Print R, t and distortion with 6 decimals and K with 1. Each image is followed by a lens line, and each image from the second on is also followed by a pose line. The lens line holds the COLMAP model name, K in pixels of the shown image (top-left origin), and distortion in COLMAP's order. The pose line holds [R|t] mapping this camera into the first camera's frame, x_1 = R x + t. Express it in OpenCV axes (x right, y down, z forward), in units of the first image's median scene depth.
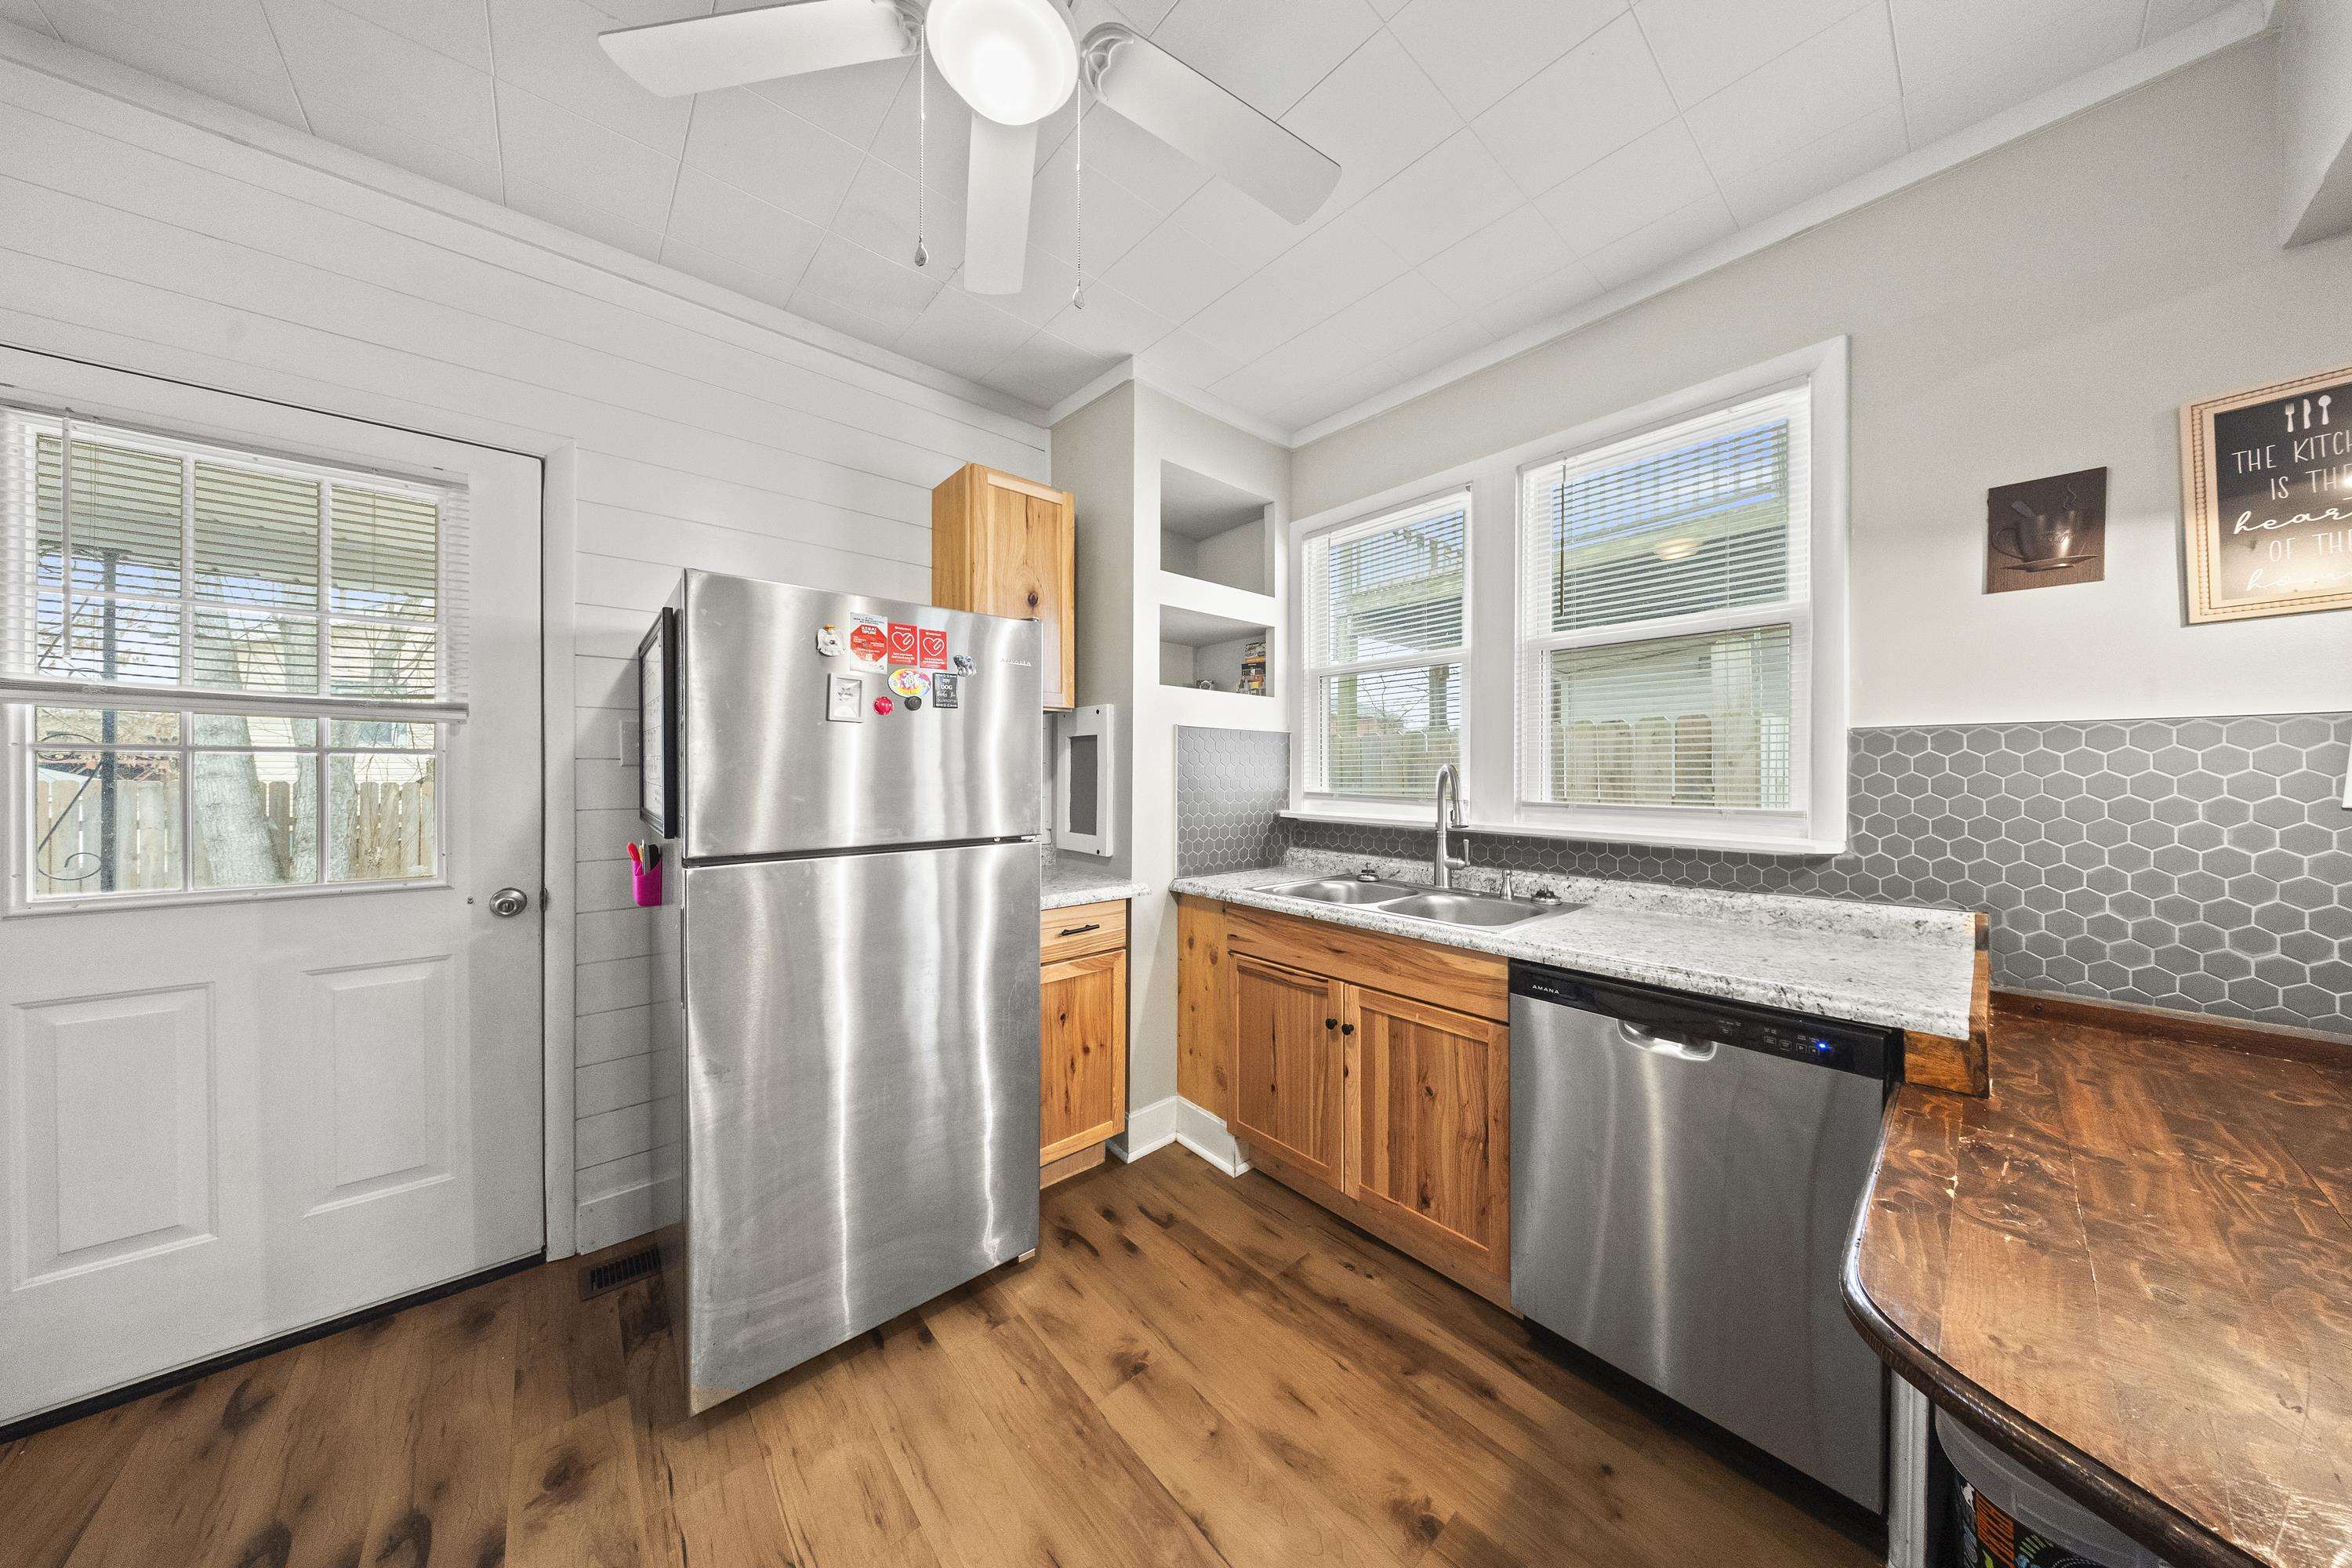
lens RADIAL K [[712.1, 0, 1181.8], [0, 712.1, 773.3], [0, 0, 1]] dist [-0.000078, -0.001559]
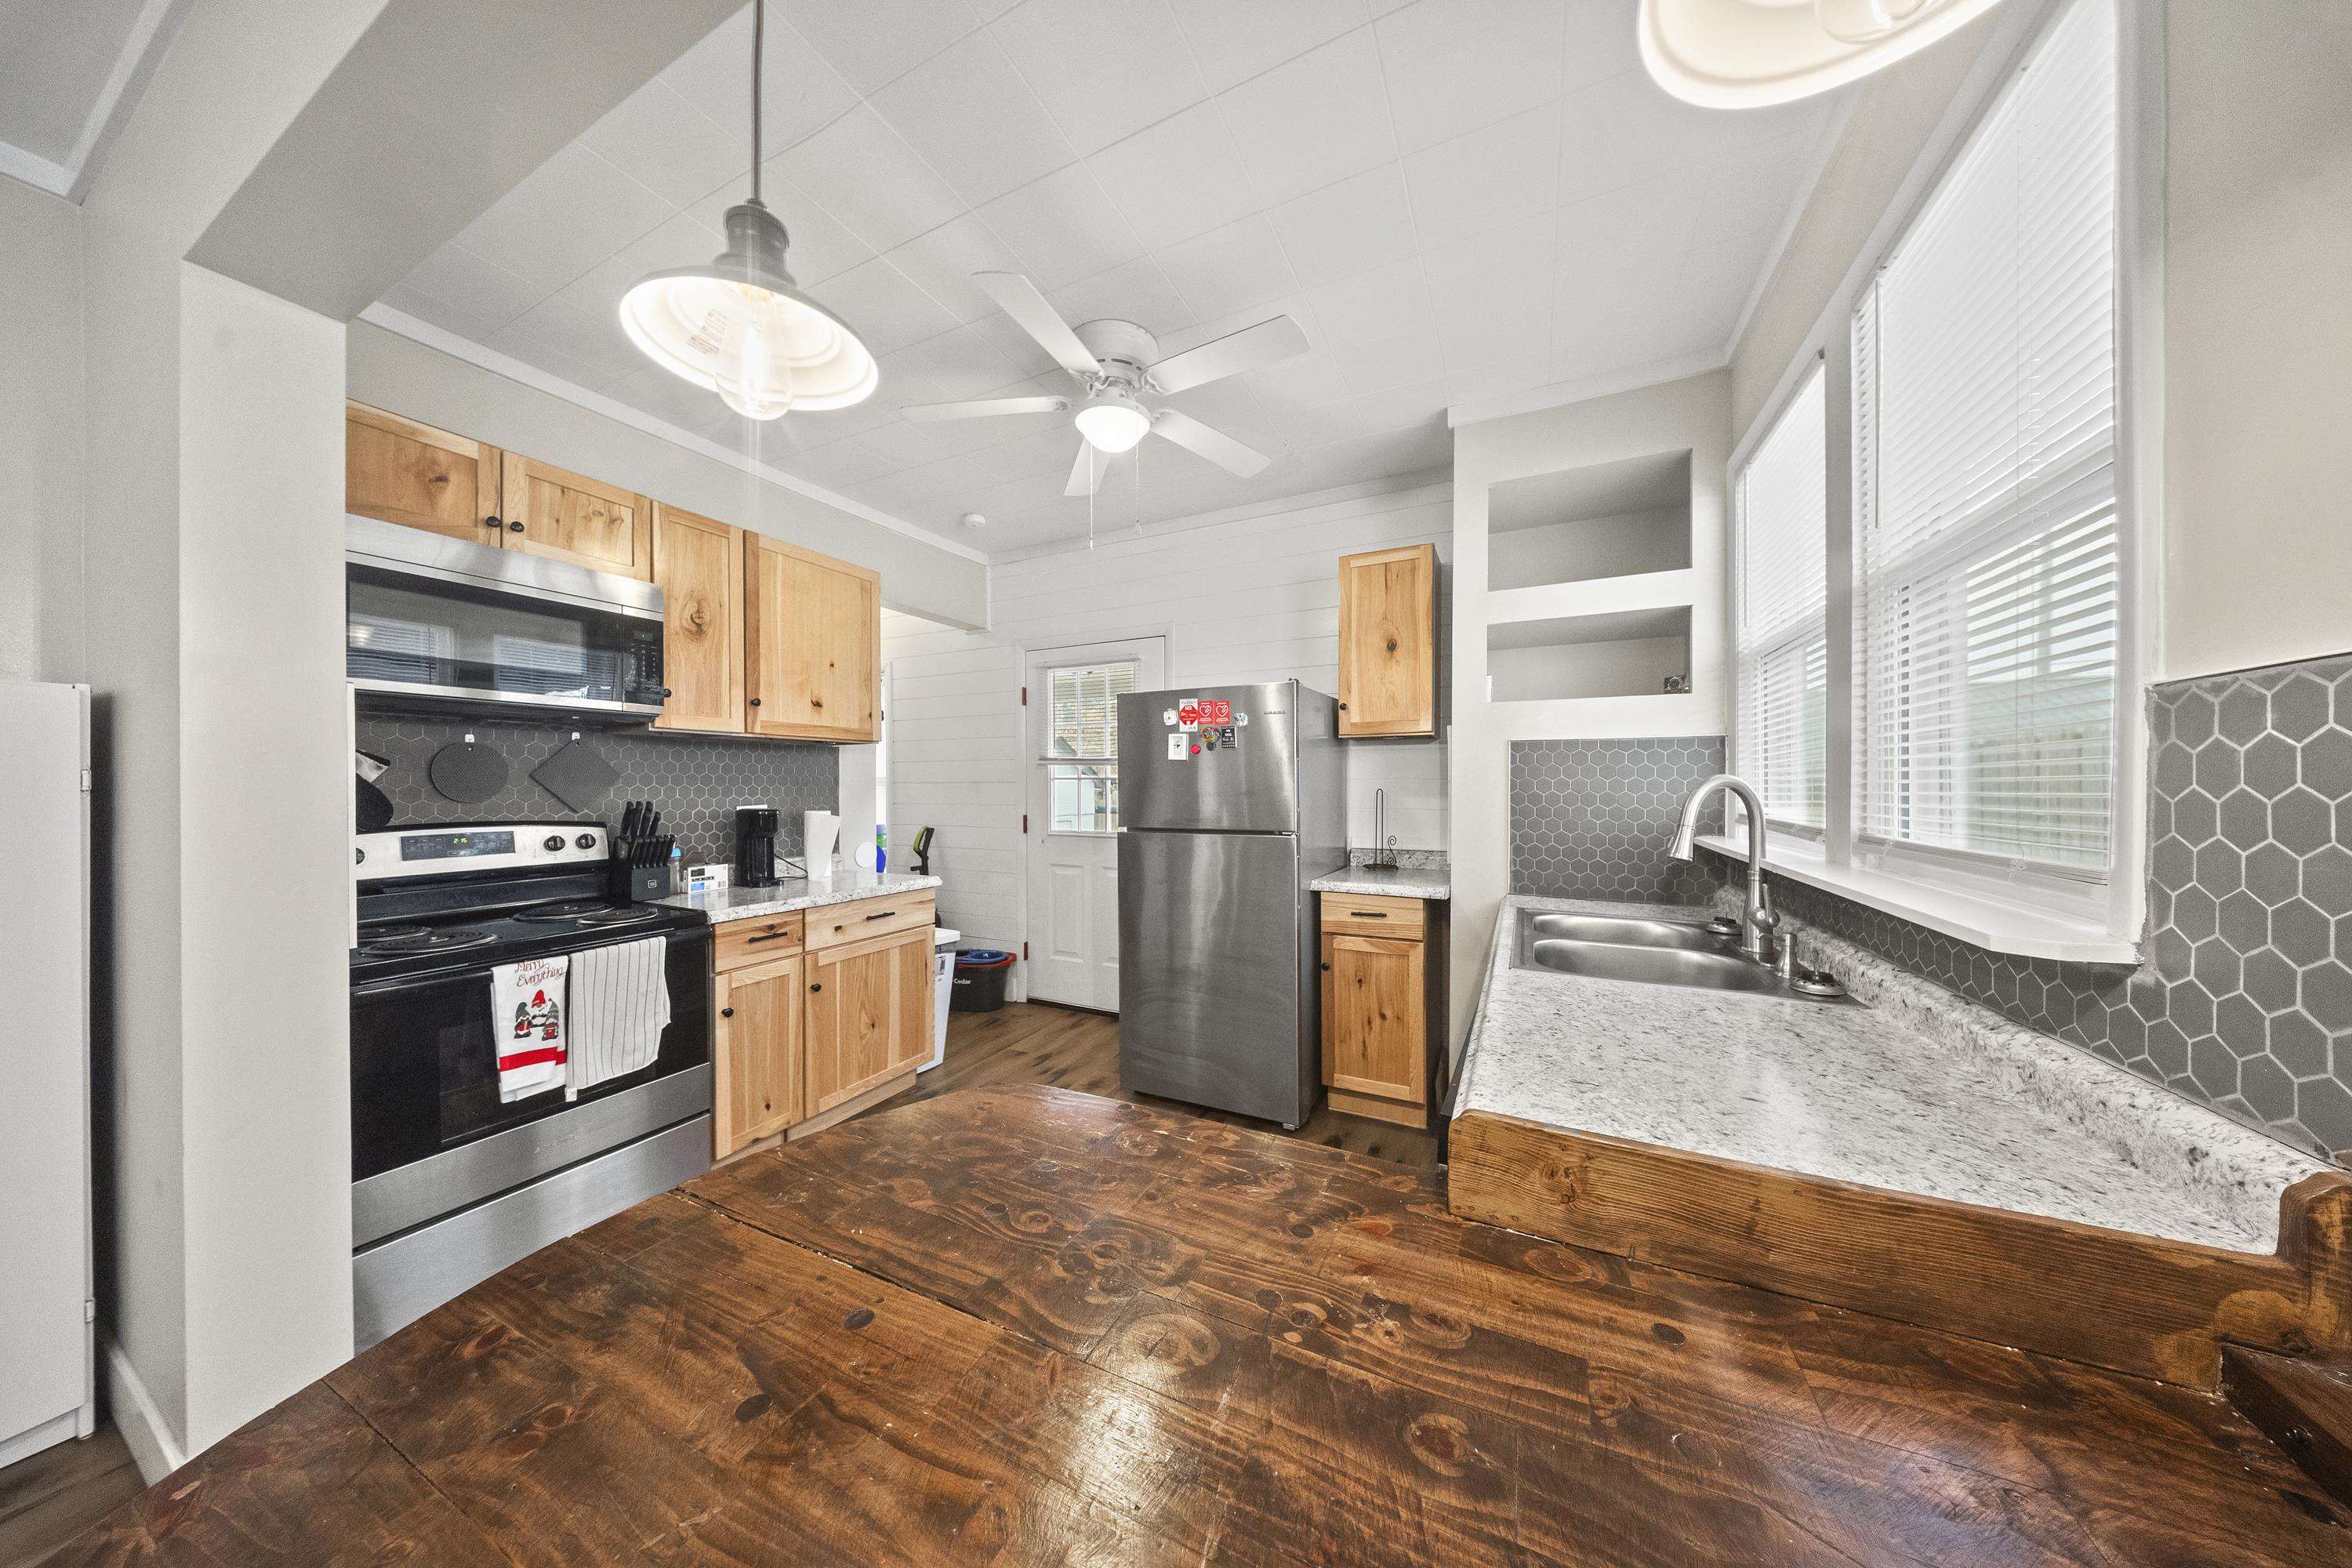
lens RADIAL K [[704.6, 0, 1175.9], [0, 704.6, 787.8], [0, 0, 1]] dist [-0.001256, -0.001890]
pose [[0.379656, 0.000152, -0.925128, 0.949369], [-0.000834, 1.000000, -0.000178, -0.000622], [0.925127, 0.000839, 0.379656, 0.240954]]
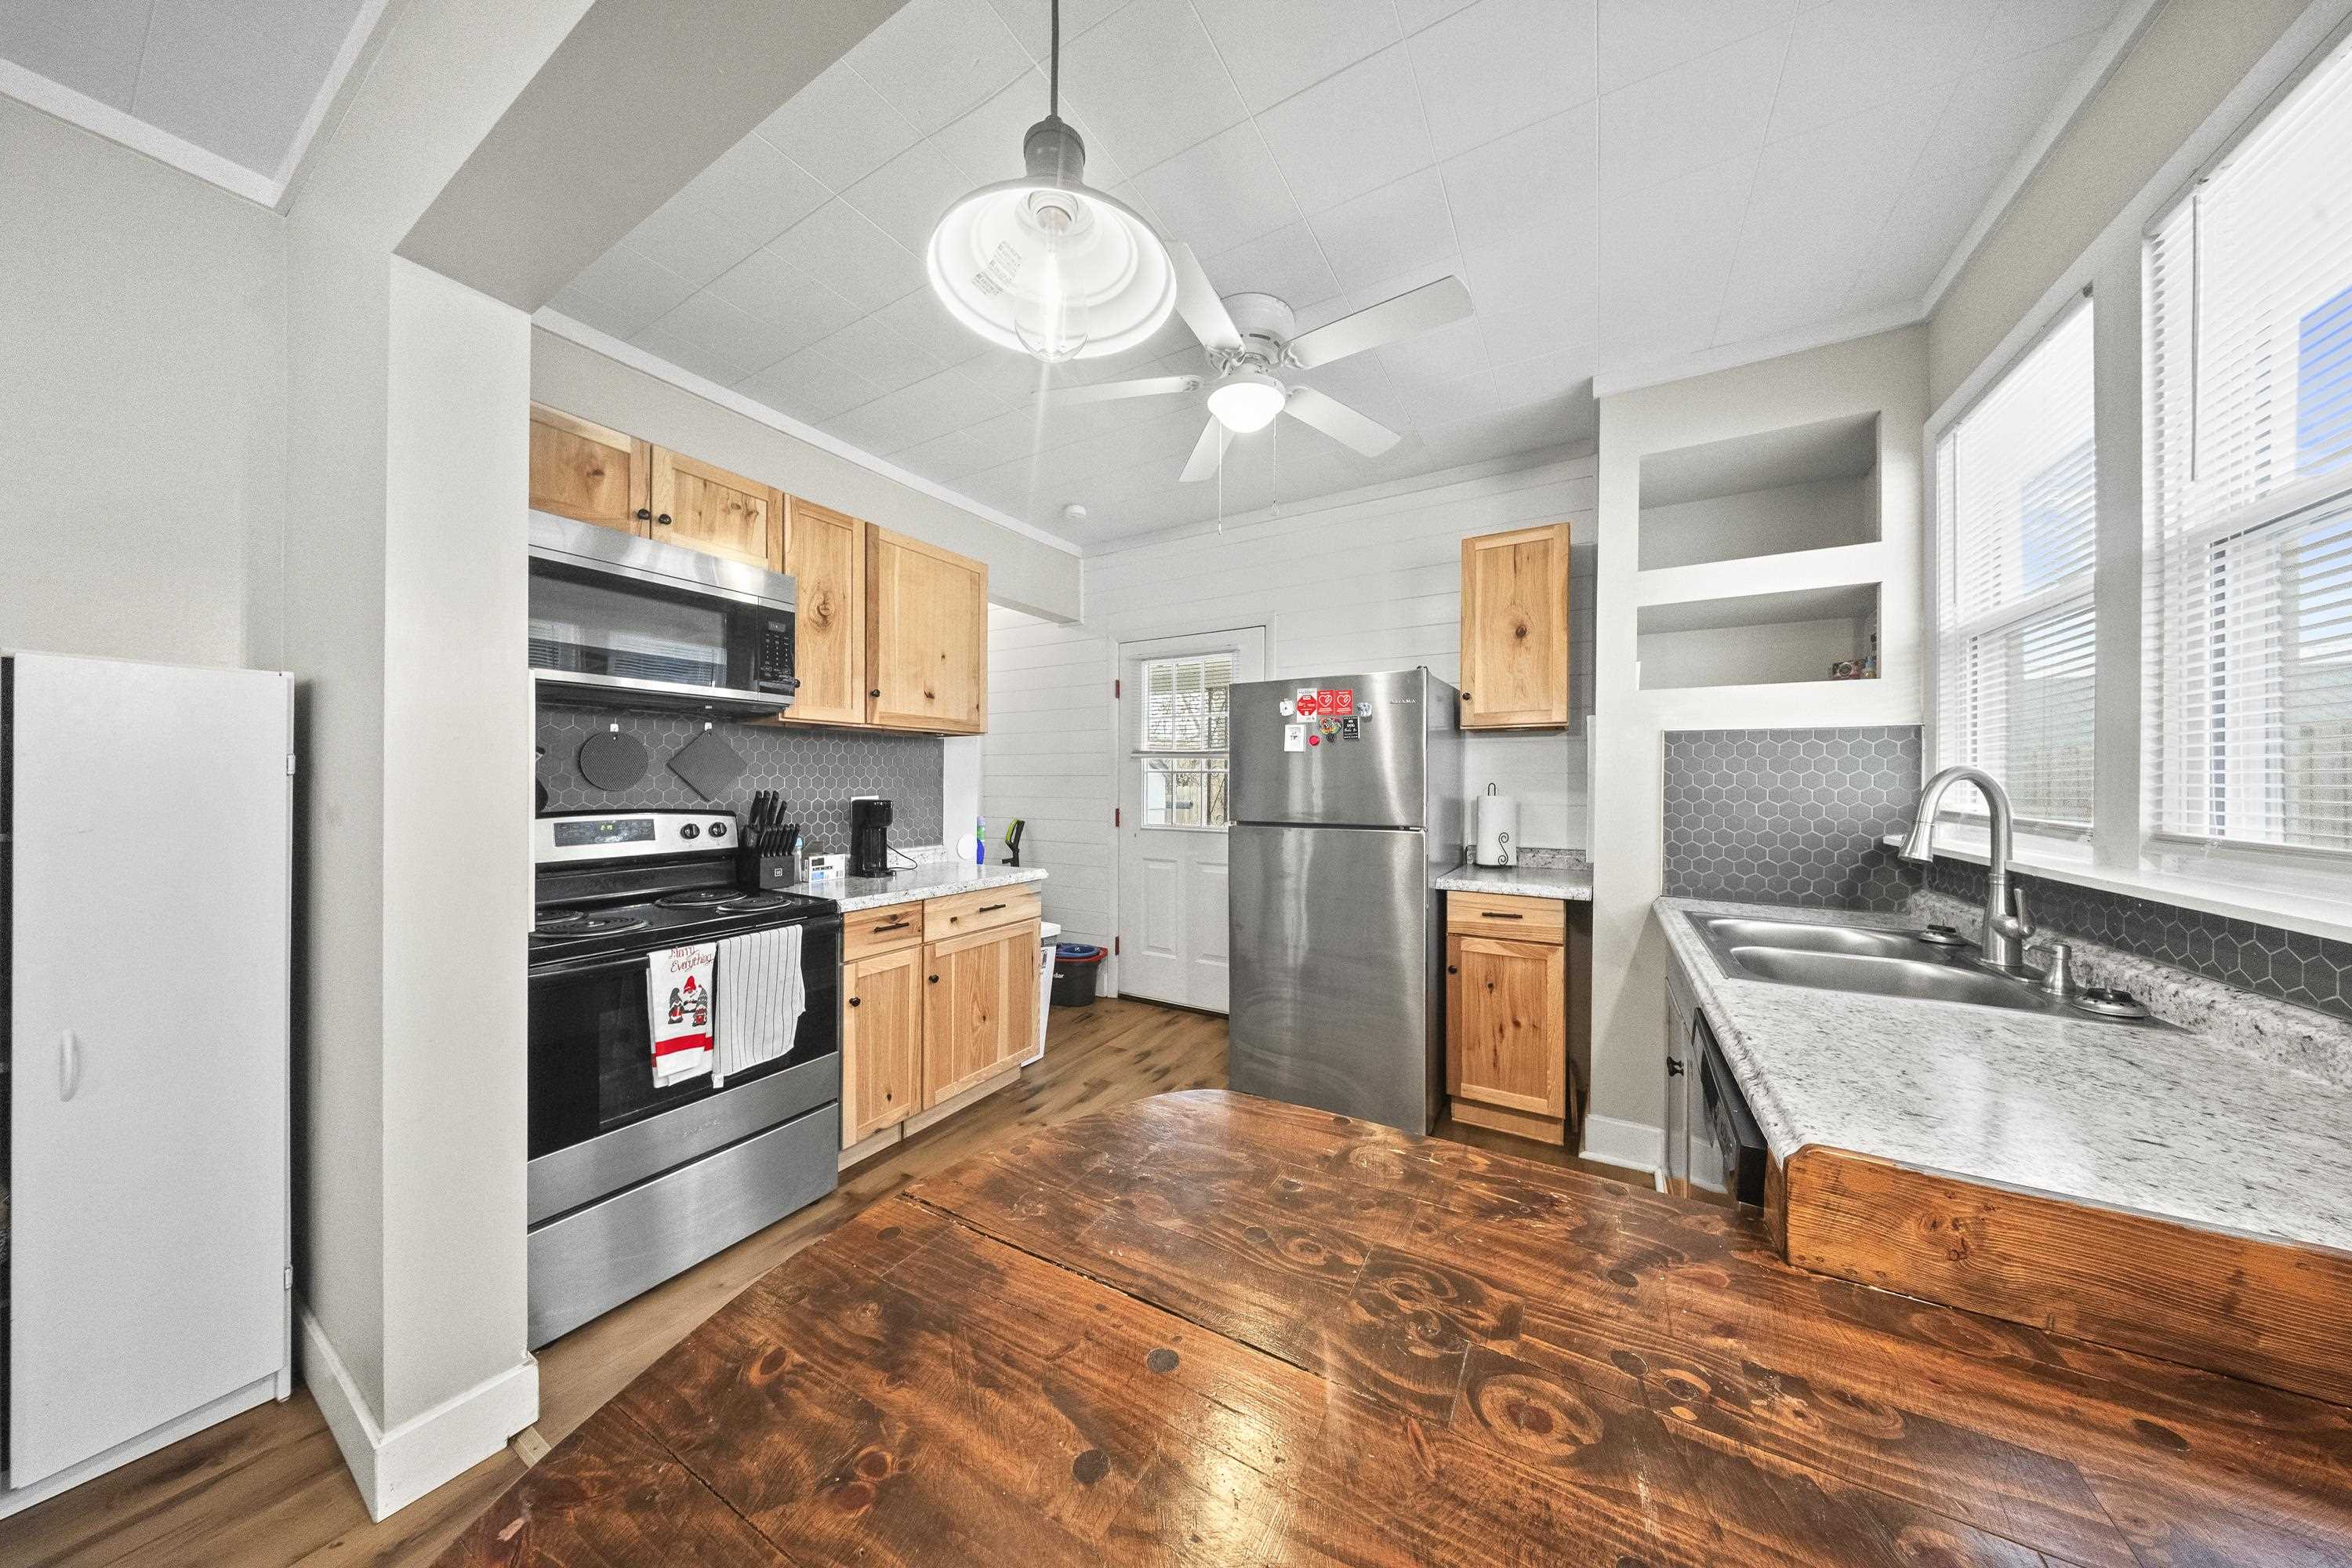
lens RADIAL K [[703.6, 0, 1180.2], [0, 703.6, 780.9], [0, 0, 1]] dist [0.006171, -0.005414]
pose [[0.315010, -0.002931, -0.949084, 0.868580], [-0.006183, 0.999968, -0.005141, 0.008359], [0.949068, 0.007488, 0.314982, 0.139404]]
